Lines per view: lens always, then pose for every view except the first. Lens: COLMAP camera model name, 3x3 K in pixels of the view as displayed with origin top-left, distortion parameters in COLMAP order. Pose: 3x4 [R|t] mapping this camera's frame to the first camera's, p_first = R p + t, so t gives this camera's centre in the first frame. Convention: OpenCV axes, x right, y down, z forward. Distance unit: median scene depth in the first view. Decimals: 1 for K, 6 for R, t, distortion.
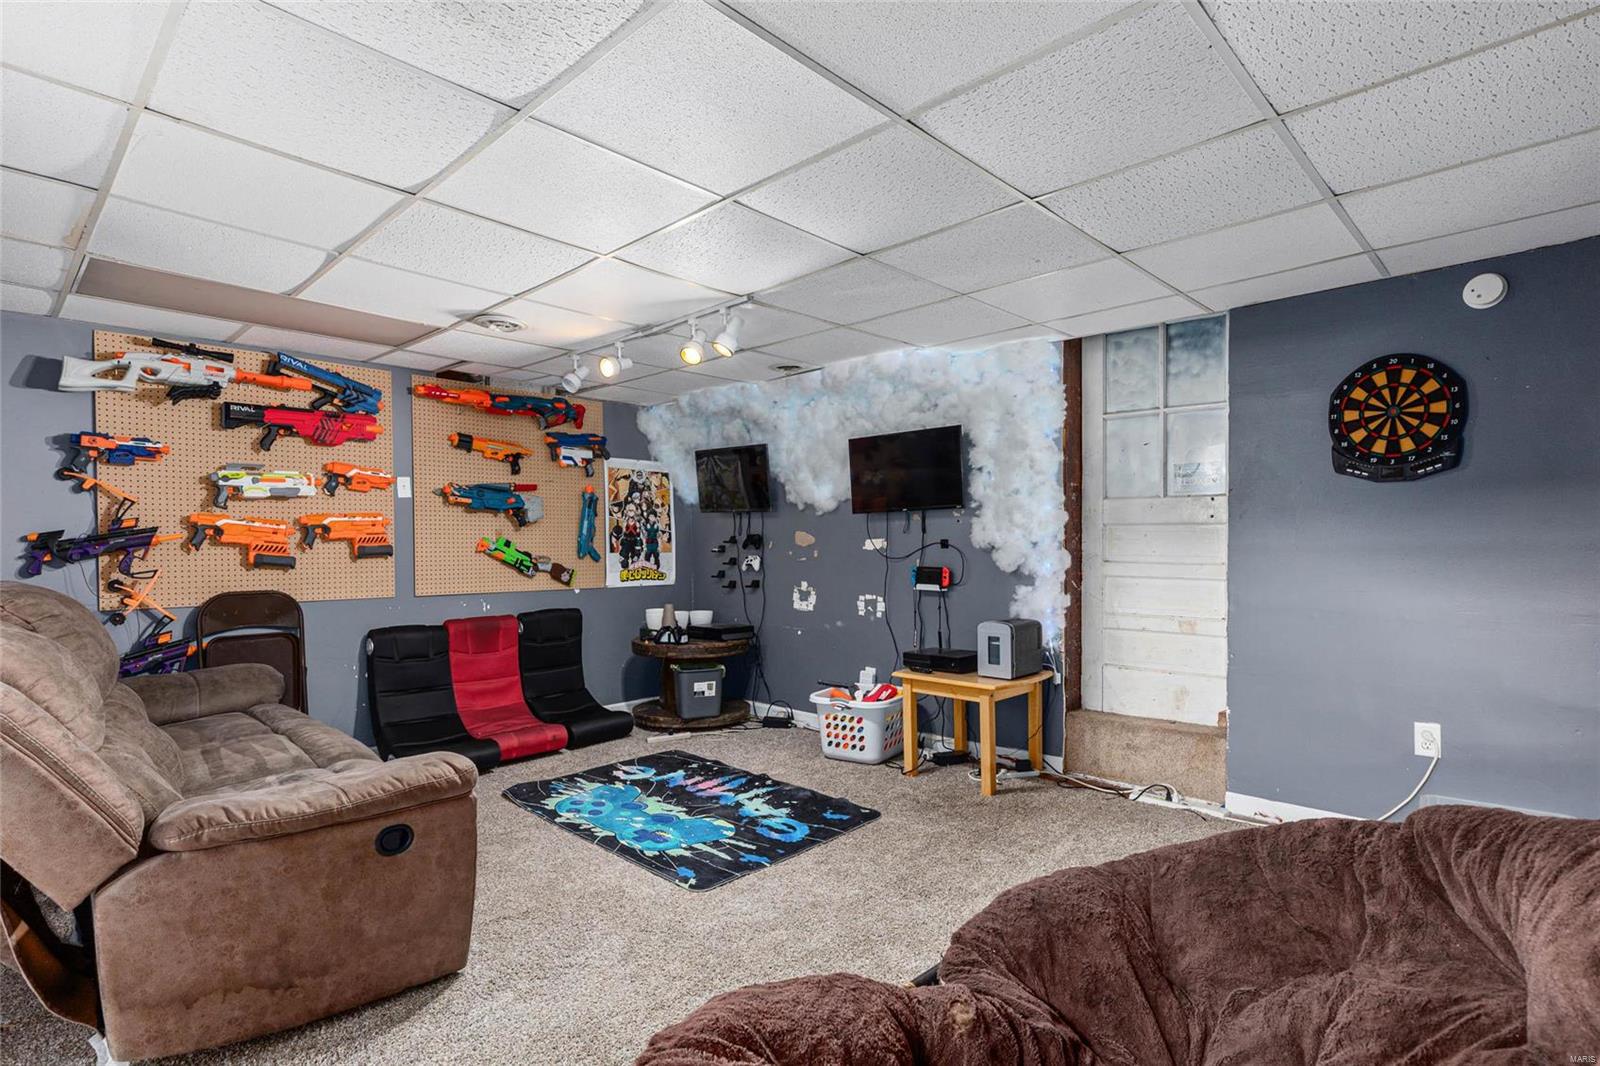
lens RADIAL K [[807.6, 0, 800.0], [0, 807.6, 533.0], [0, 0, 1]] dist [-0.002760, -0.000956]
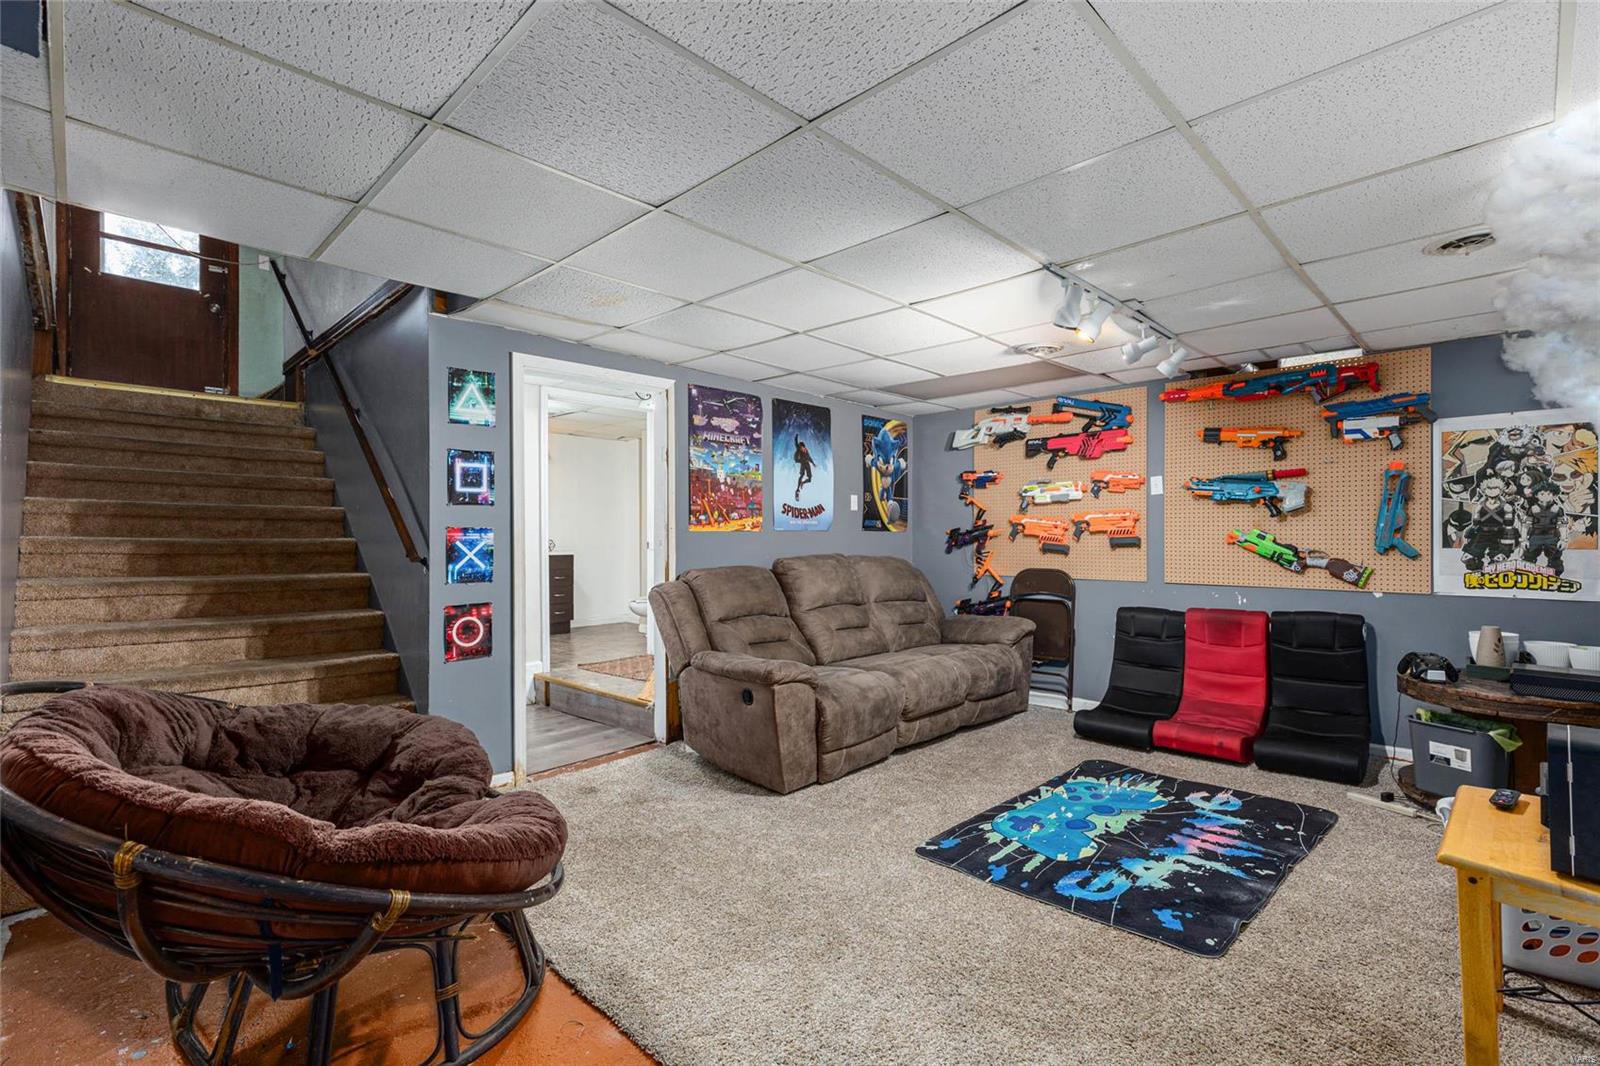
lens RADIAL K [[743.2, 0, 824.5], [0, 743.2, 522.0], [0, 0, 1]] dist [0.001425, 0.000566]
pose [[-0.010931, -0.013219, -0.999853, 0.592447], [0.017605, 0.999755, -0.013410, 0.000151], [0.999785, -0.017749, -0.010696, 0.584515]]
